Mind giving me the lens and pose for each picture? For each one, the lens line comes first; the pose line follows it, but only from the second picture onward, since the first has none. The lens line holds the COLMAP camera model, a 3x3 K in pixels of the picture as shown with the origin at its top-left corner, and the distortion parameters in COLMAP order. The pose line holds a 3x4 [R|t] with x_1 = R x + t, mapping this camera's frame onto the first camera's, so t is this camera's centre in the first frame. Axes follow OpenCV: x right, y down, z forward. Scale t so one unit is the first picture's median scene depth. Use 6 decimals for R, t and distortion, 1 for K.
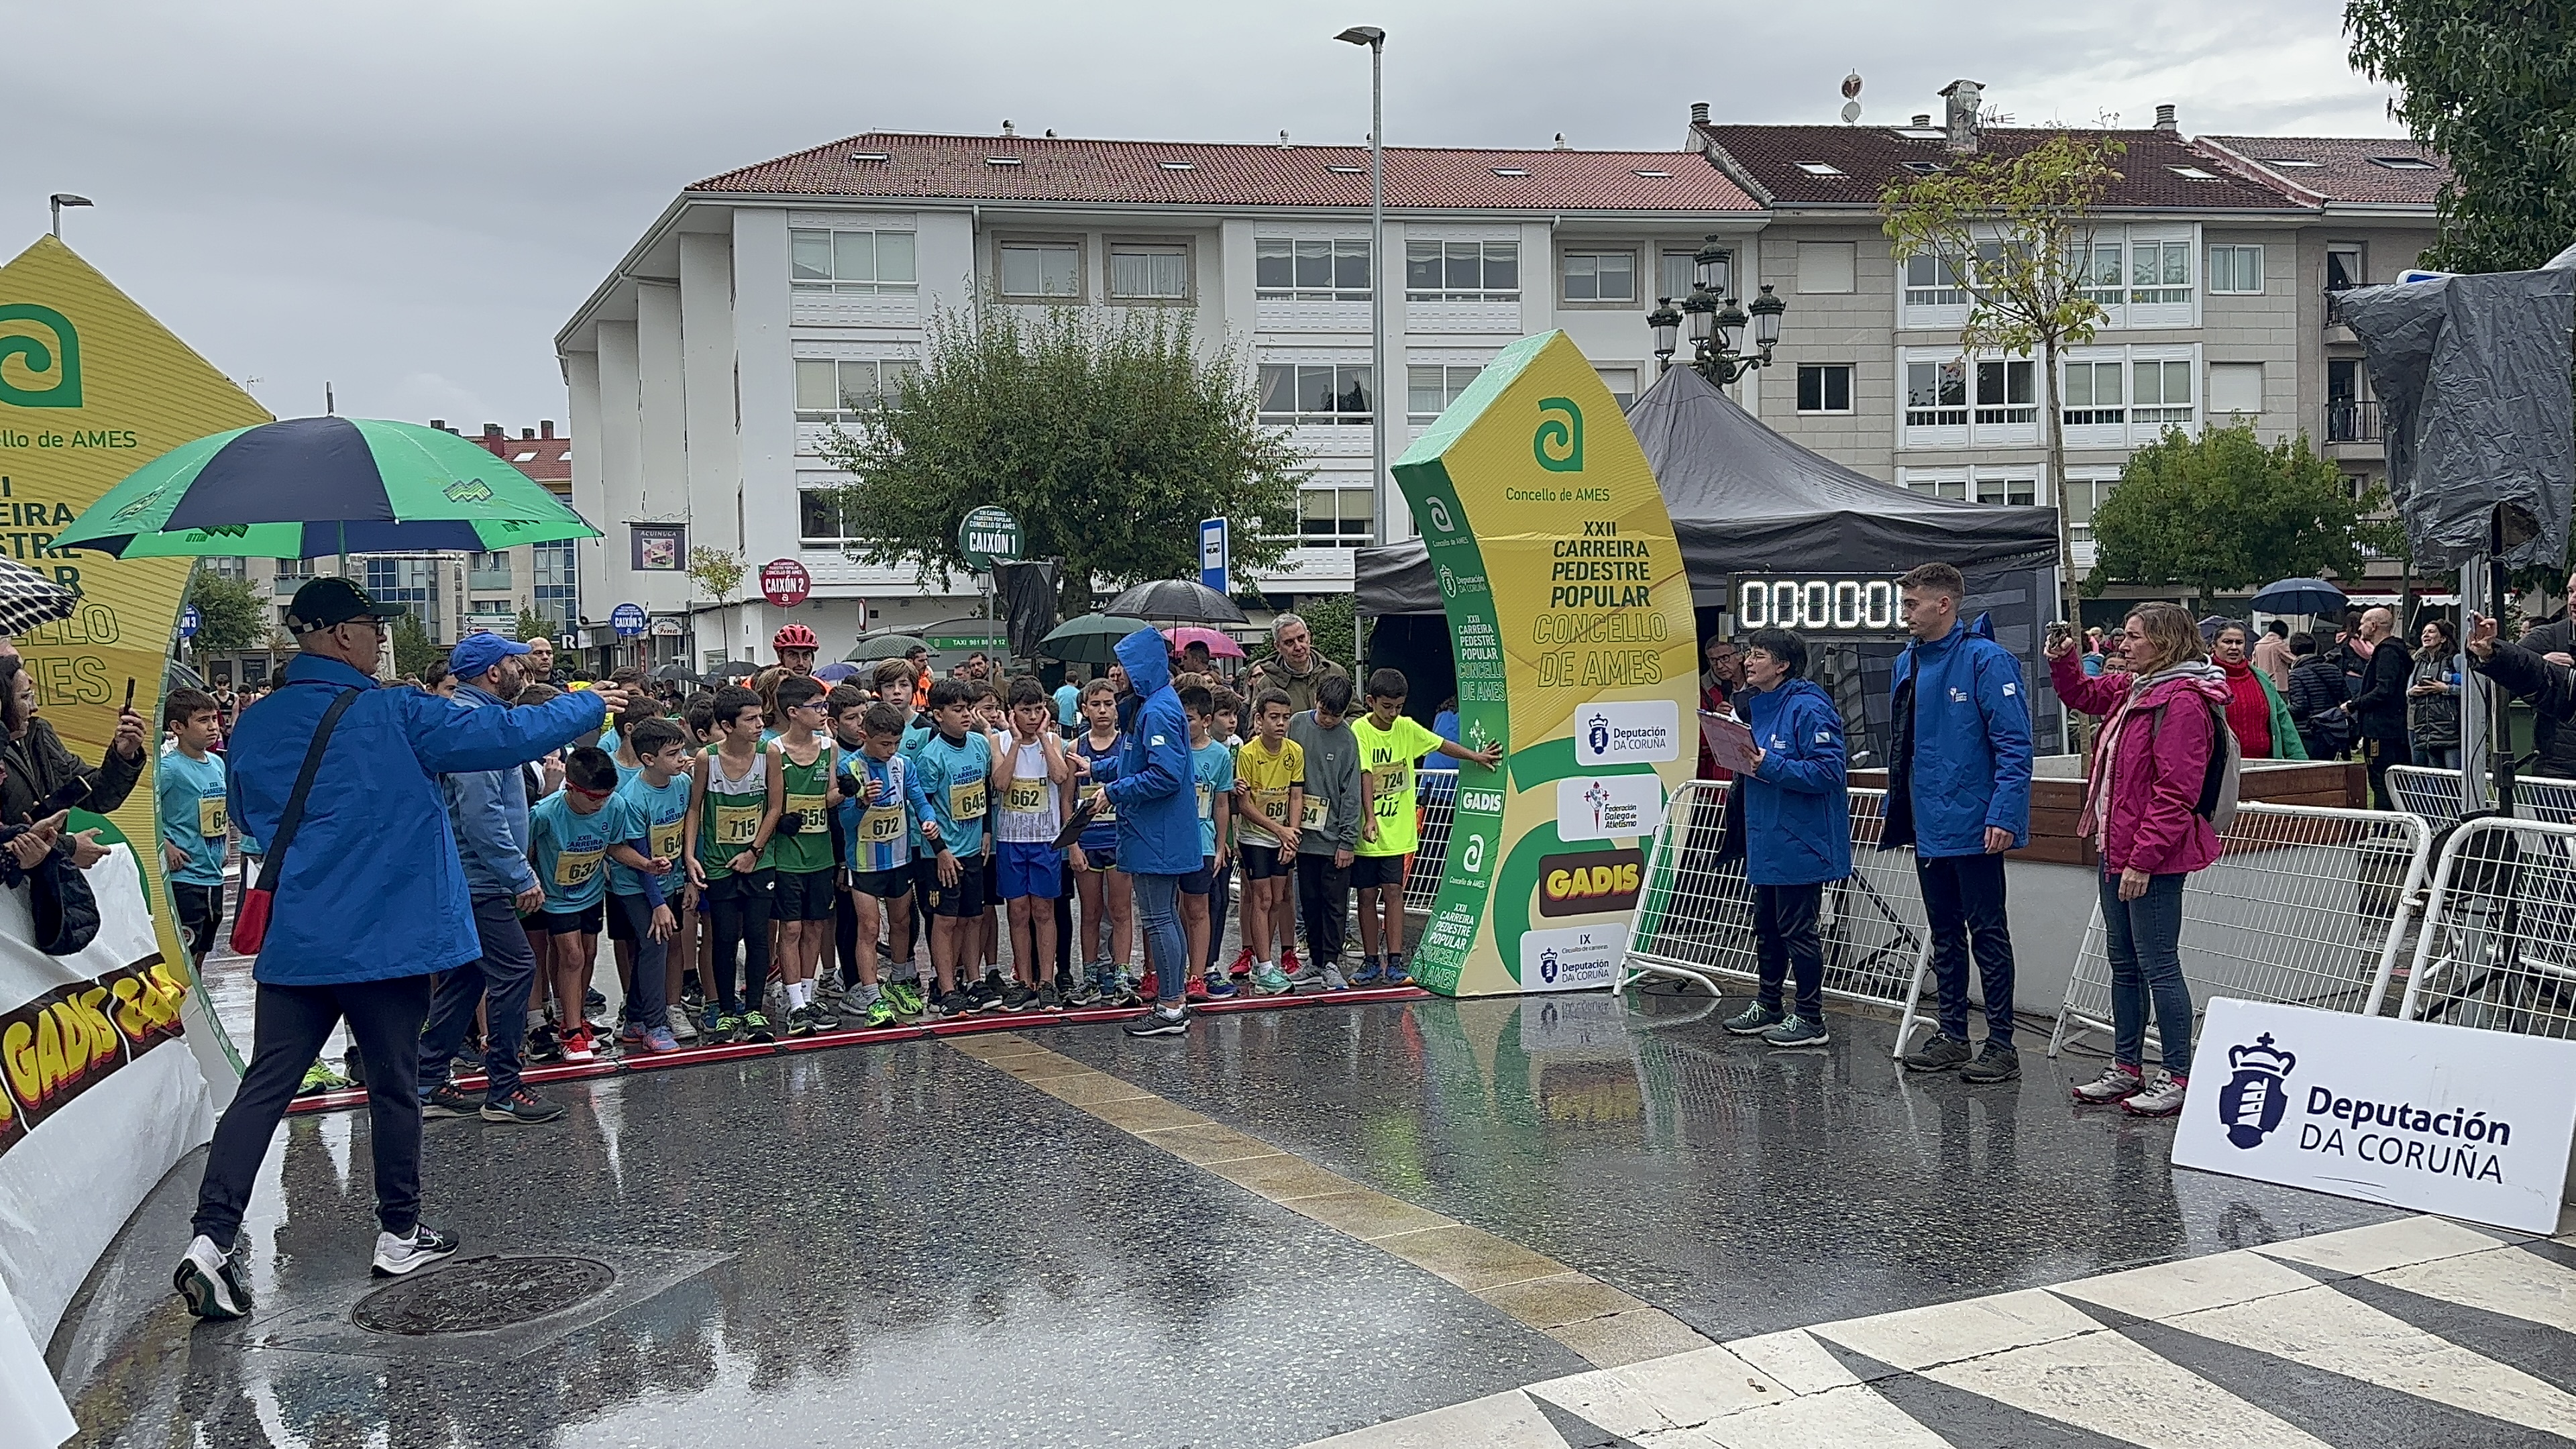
lens RADIAL K [[2153.6, 0, 1299.9], [0, 2153.6, 729.7], [0, 0, 1]] dist [0.221483, -0.533340]
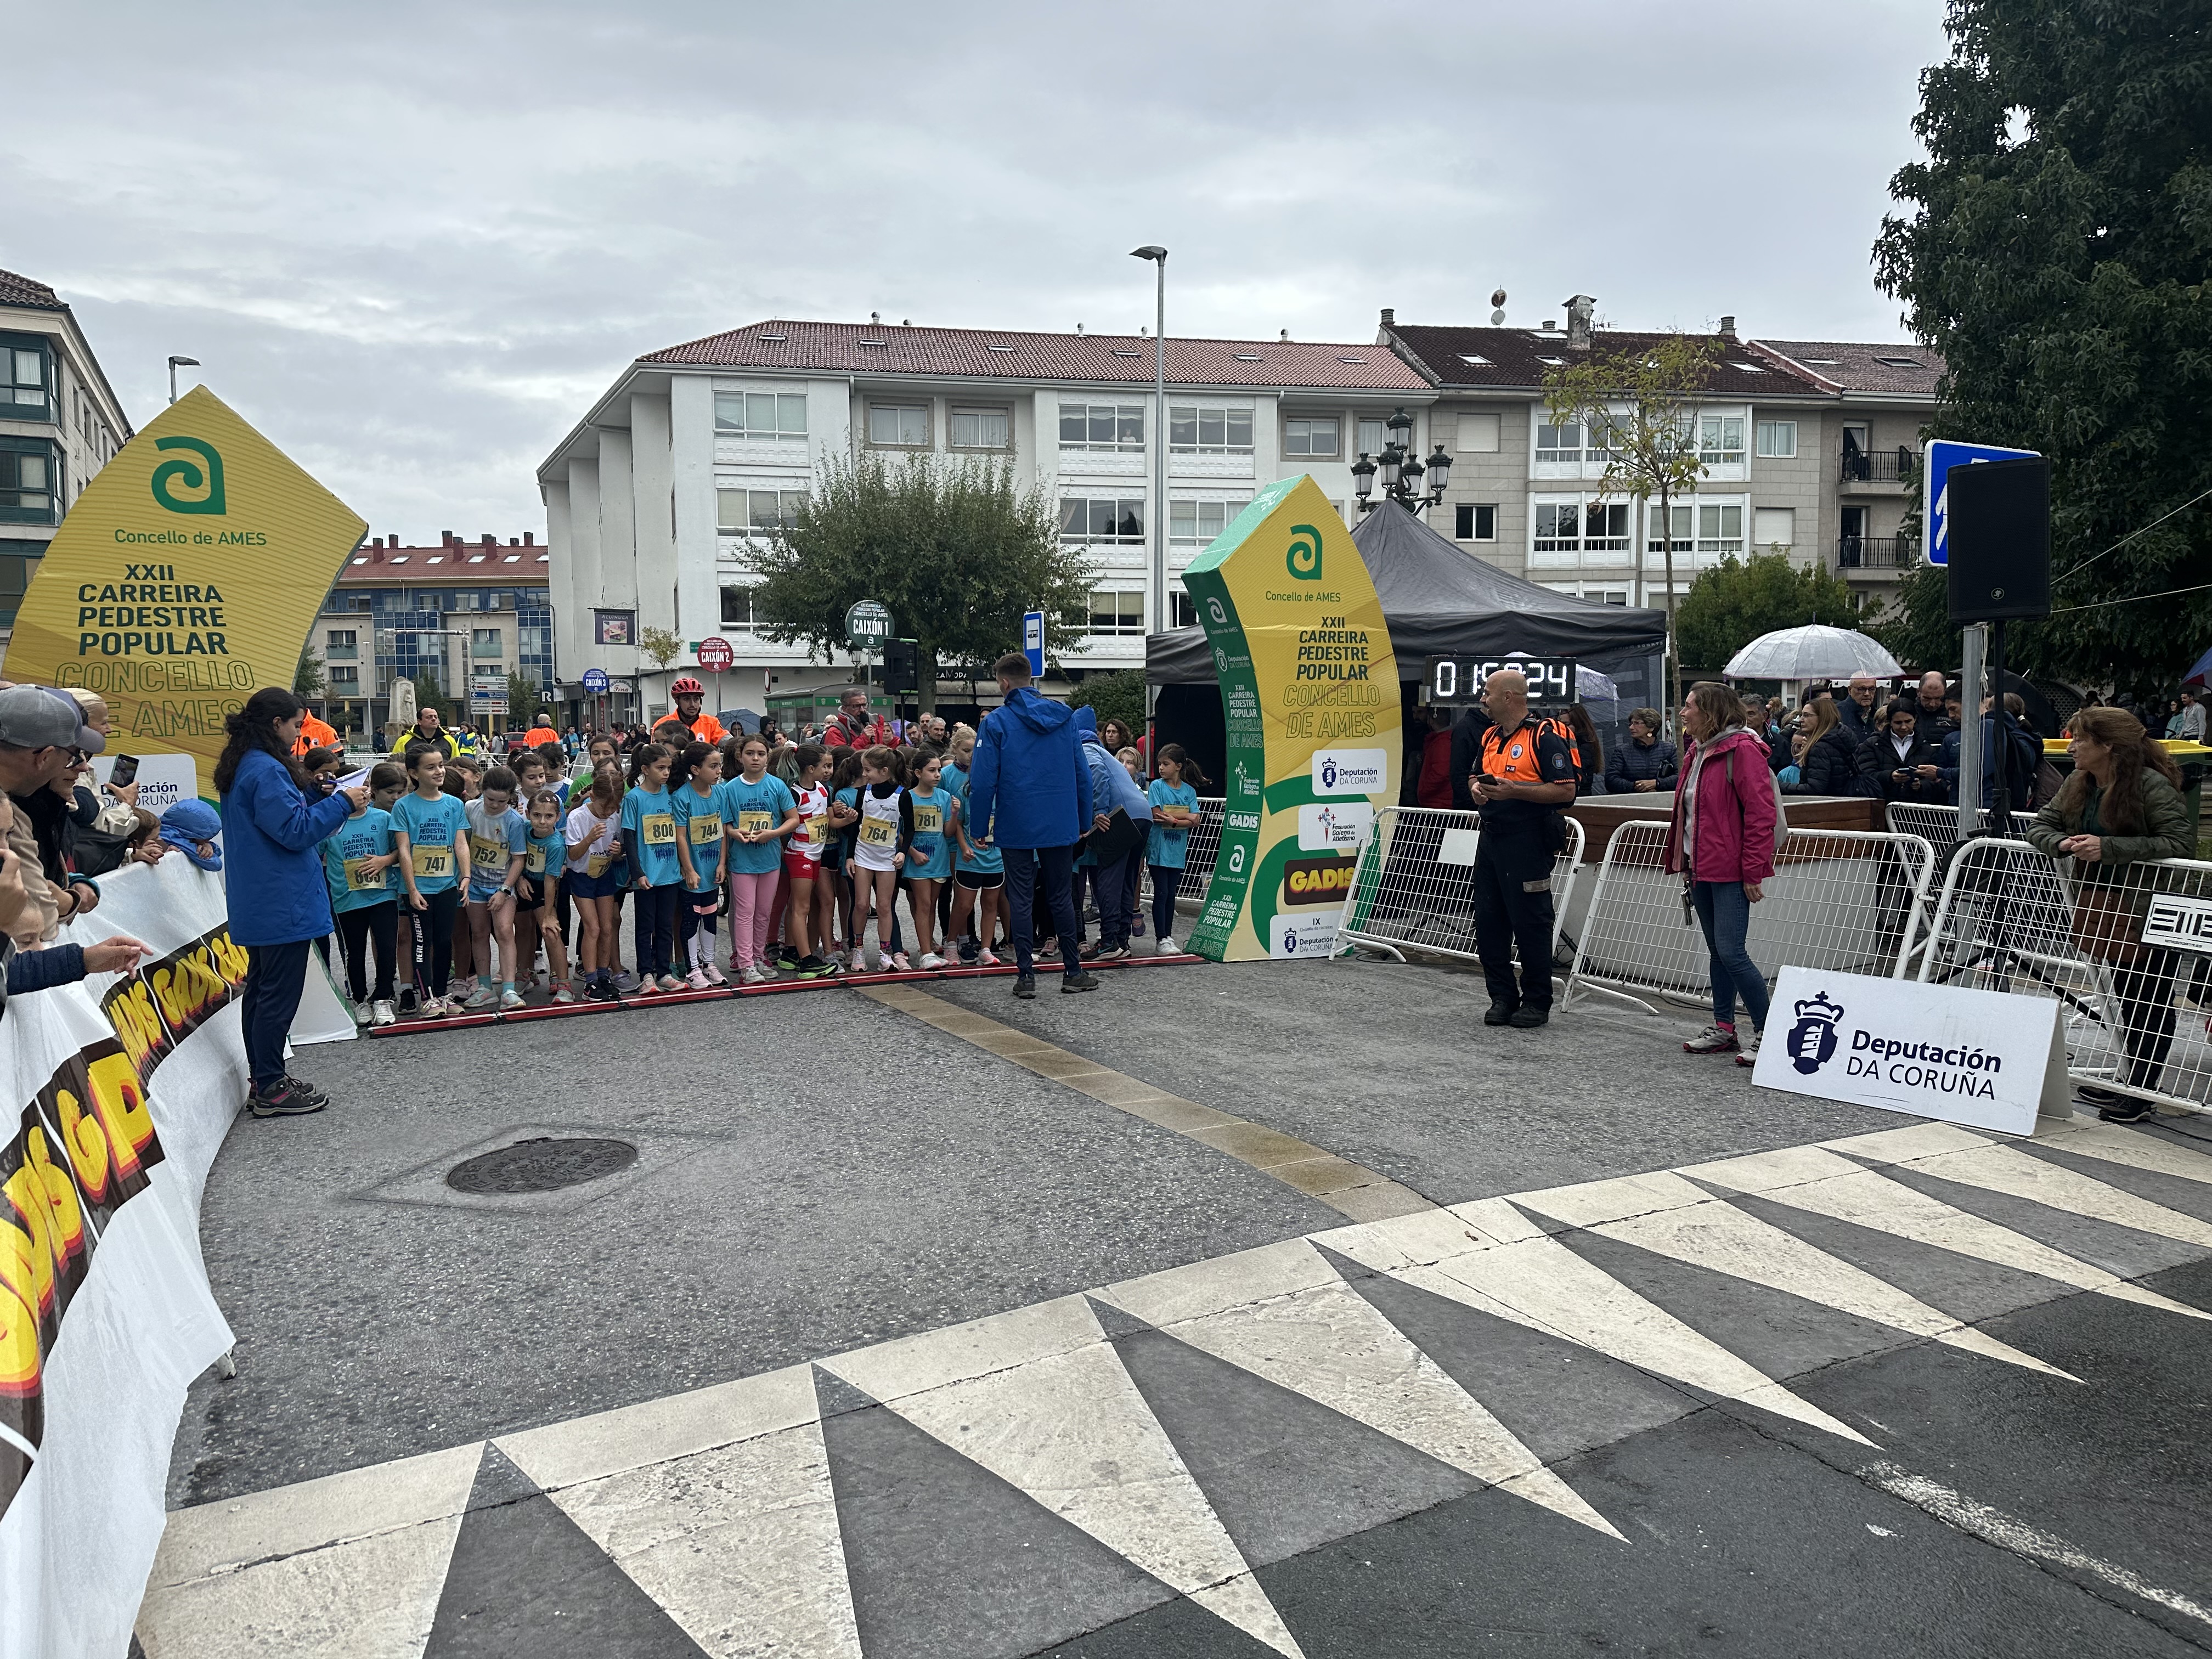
lens RADIAL K [[1576.2, 0, 1106.0], [0, 1576.2, 829.5], [0, 0, 1]] dist [0.206366, -0.468614]
pose [[0.999801, 0.011988, 0.015933, -0.004914], [-0.012581, 0.999211, 0.037669, 0.000485], [-0.015469, -0.037862, 0.999163, -0.000745]]
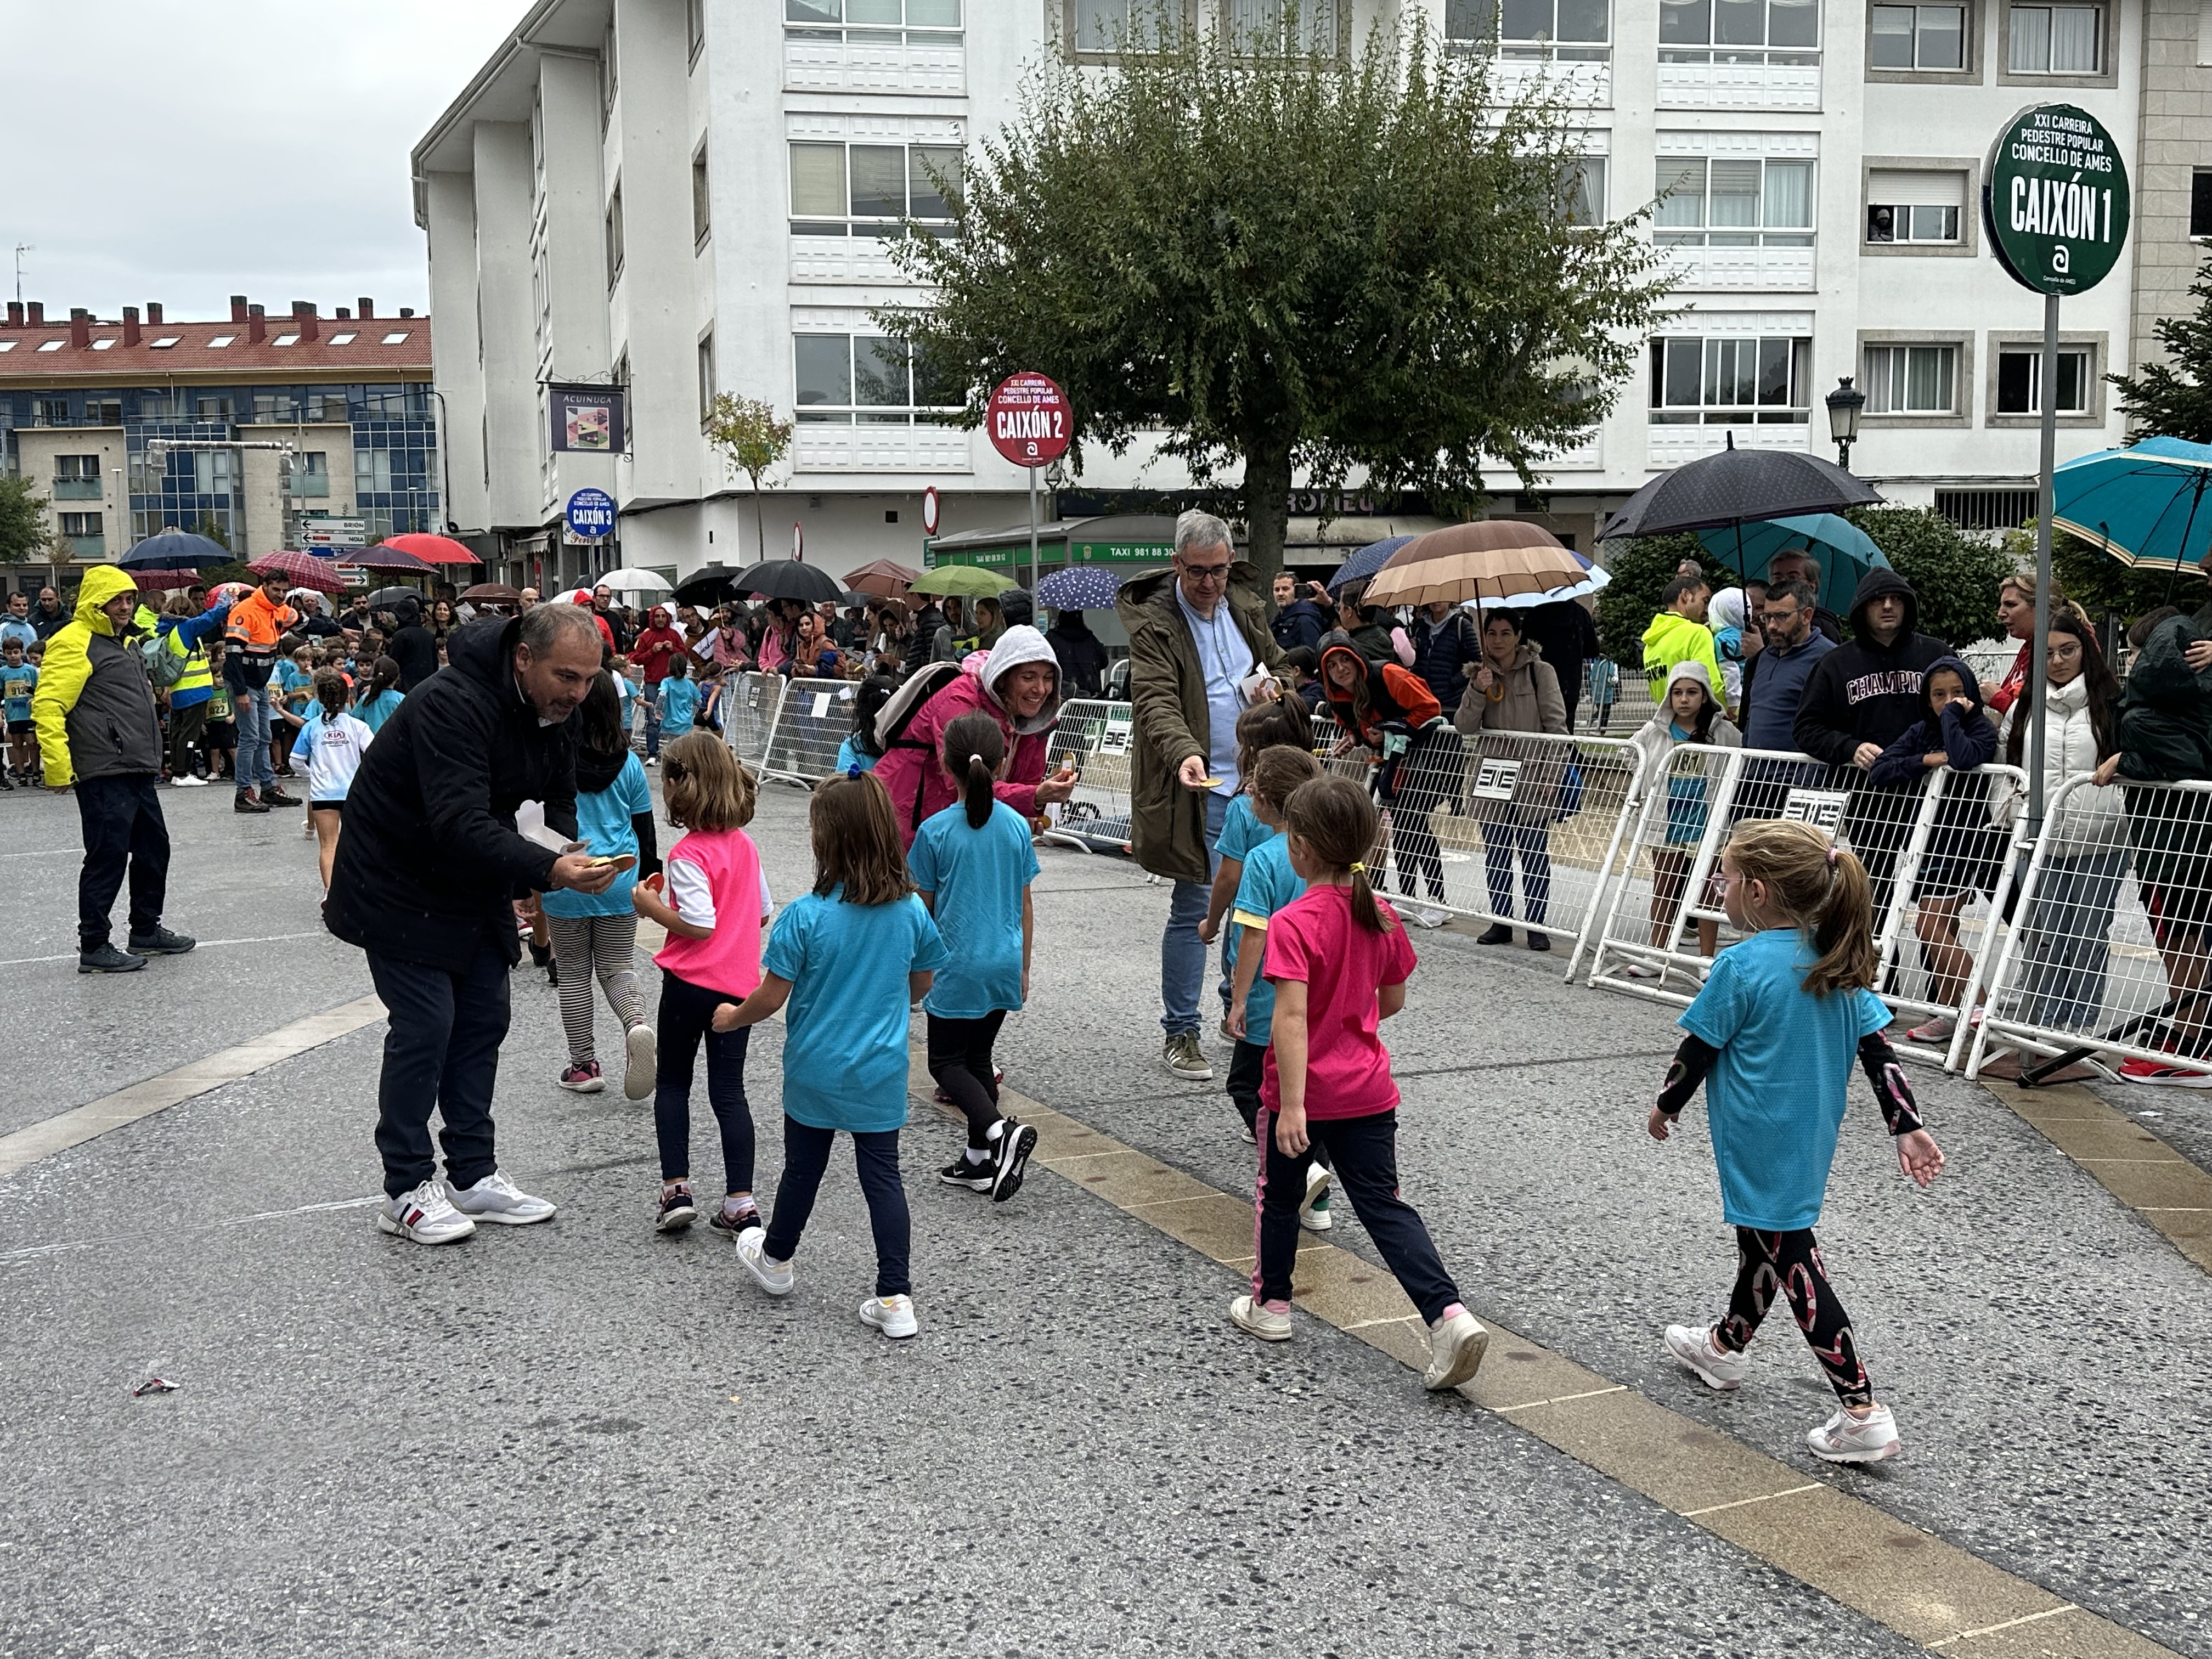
lens RADIAL K [[2290.4, 0, 1085.5], [0, 2290.4, 825.6], [0, 0, 1]] dist [0.199852, -0.441389]
pose [[0.999695, 0.013190, -0.020882, -0.144862], [-0.011742, 0.997616, 0.068006, -0.005660], [0.021730, -0.067740, 0.997466, 0.306867]]
